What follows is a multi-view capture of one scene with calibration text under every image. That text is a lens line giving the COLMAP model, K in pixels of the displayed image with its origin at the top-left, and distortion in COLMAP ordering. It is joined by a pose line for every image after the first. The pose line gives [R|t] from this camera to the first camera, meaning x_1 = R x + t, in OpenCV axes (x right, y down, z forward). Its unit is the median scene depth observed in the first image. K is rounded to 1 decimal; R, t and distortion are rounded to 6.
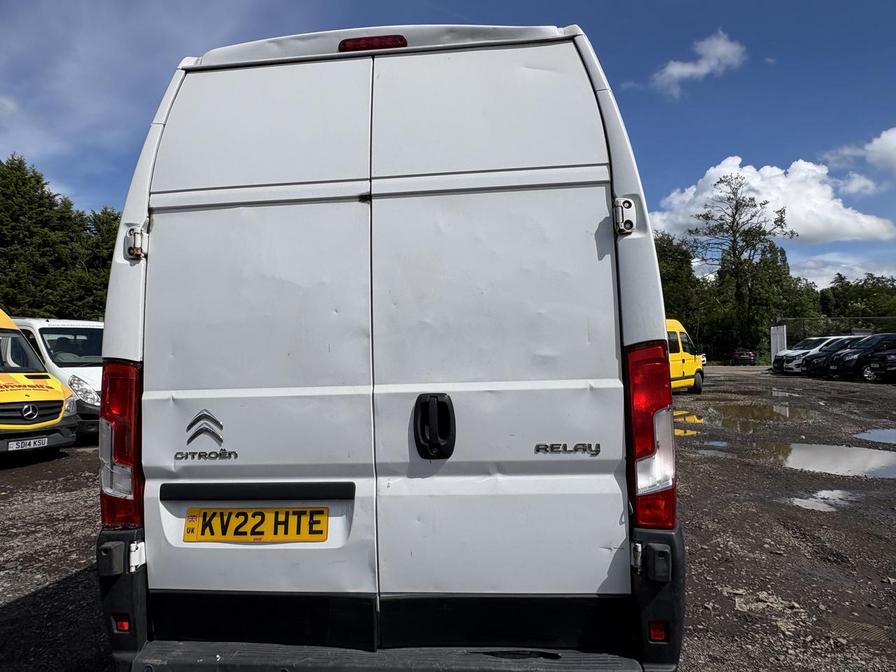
lens RADIAL K [[578.6, 0, 448.1], [0, 578.6, 329.1], [0, 0, 1]] dist [0.008564, 0.000314]
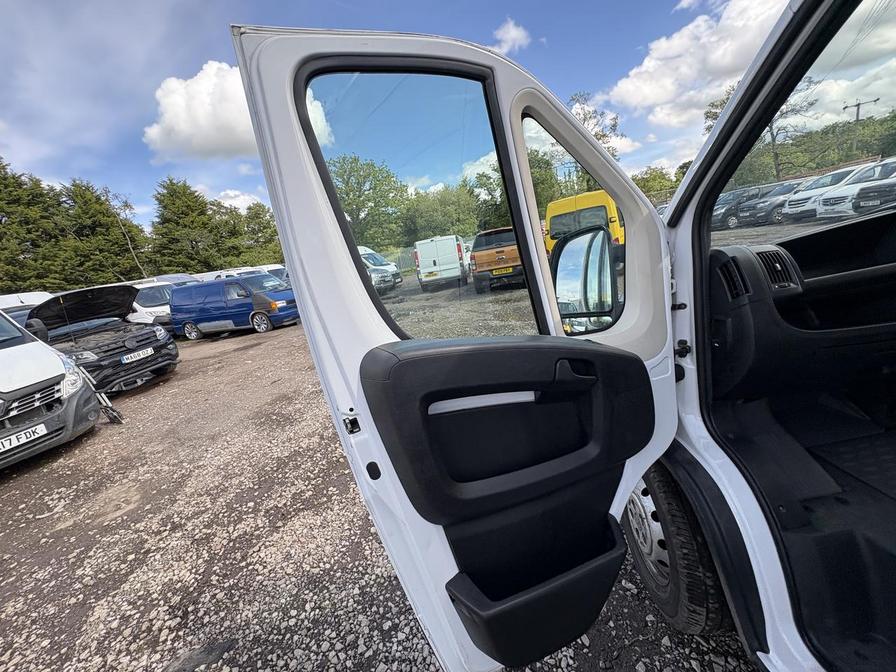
lens RADIAL K [[357.1, 0, 443.6], [0, 357.1, 335.2], [0, 0, 1]] dist [0.000591, 0.000113]
pose [[0.973578, -0.189001, 0.128159, -0.035163], [0.150560, 0.953243, 0.262030, 0.005277], [-0.171691, -0.235811, 0.956512, 0.147120]]
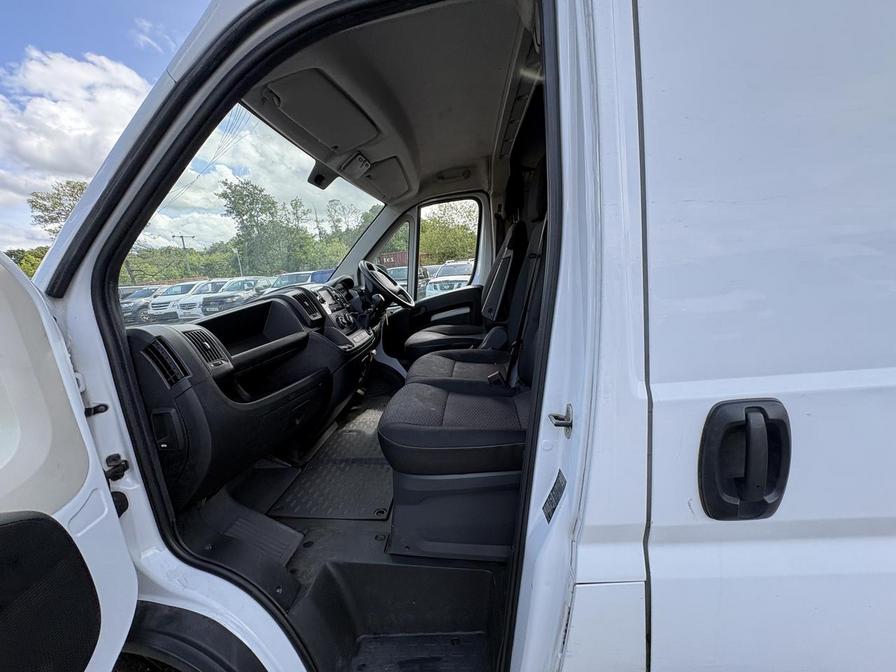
lens RADIAL K [[357.1, 0, 448.3], [0, 357.1, 338.2], [0, 0, 1]] dist [0.000591, 0.000113]
pose [[-0.042110, -0.164622, 0.985457, -0.032173], [0.035820, 0.985449, 0.166151, 0.007044], [-0.998471, 0.042296, -0.035600, 0.153283]]
